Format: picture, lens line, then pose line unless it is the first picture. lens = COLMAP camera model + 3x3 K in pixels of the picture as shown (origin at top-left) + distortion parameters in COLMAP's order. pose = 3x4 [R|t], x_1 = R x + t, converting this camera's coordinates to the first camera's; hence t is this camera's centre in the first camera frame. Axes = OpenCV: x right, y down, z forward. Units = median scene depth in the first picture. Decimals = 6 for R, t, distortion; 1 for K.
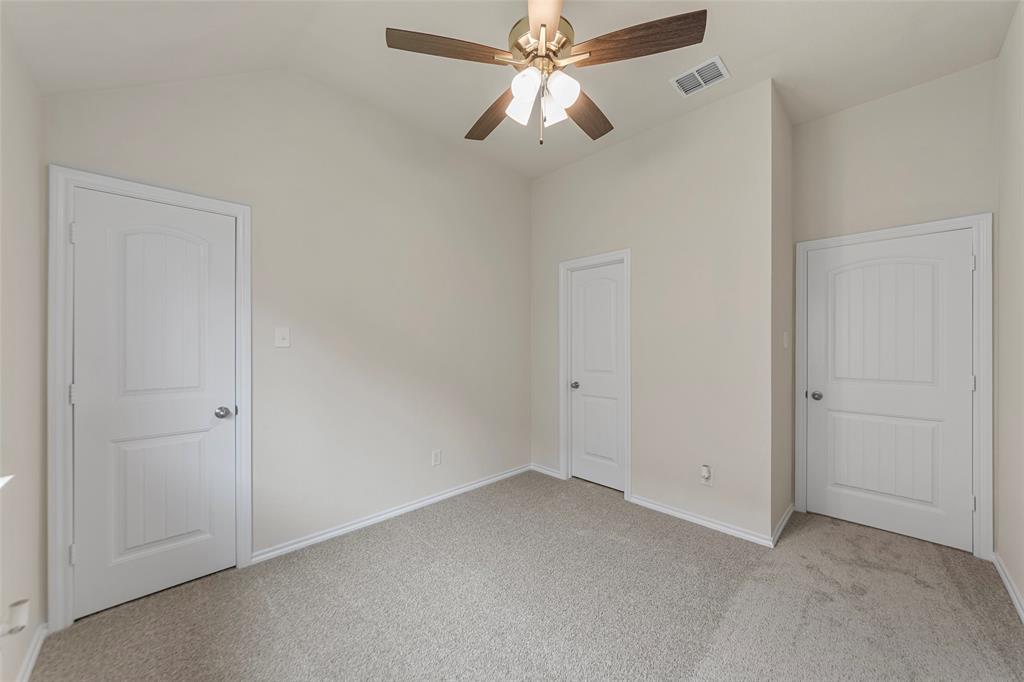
lens RADIAL K [[367.0, 0, 511.5], [0, 367.0, 350.6], [0, 0, 1]] dist [-0.000368, 0.000019]
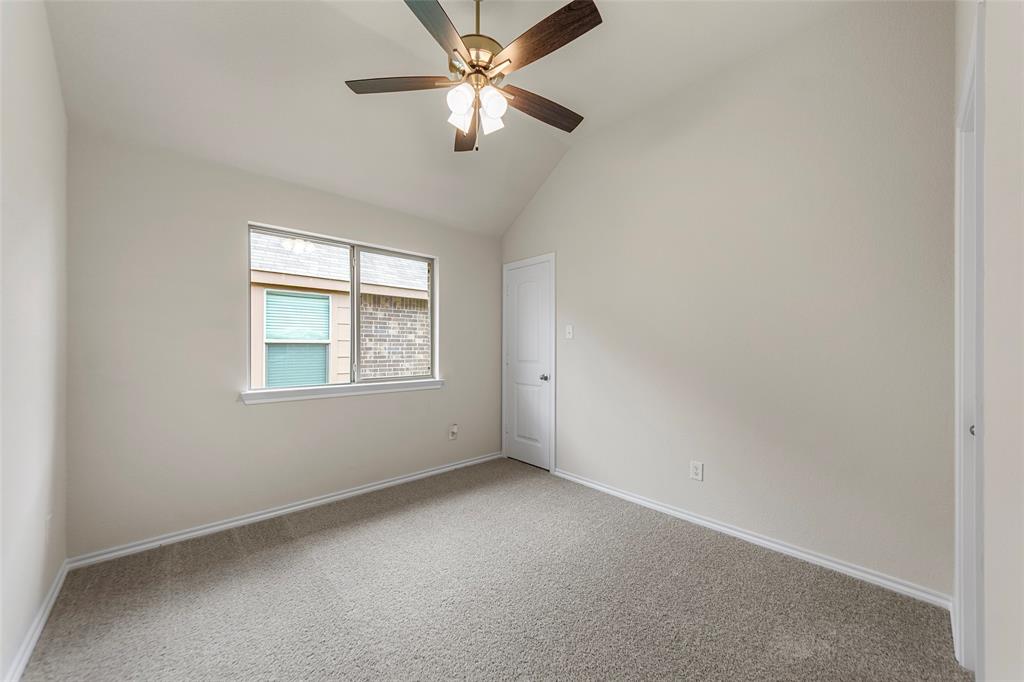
lens RADIAL K [[367.0, 0, 511.5], [0, 367.0, 350.6], [0, 0, 1]] dist [-0.000368, 0.000019]
pose [[-0.004295, 0.019037, -0.999810, 0.919026], [-0.024616, 0.999514, 0.019137, 0.014417], [0.999688, 0.024693, -0.003824, 0.827358]]
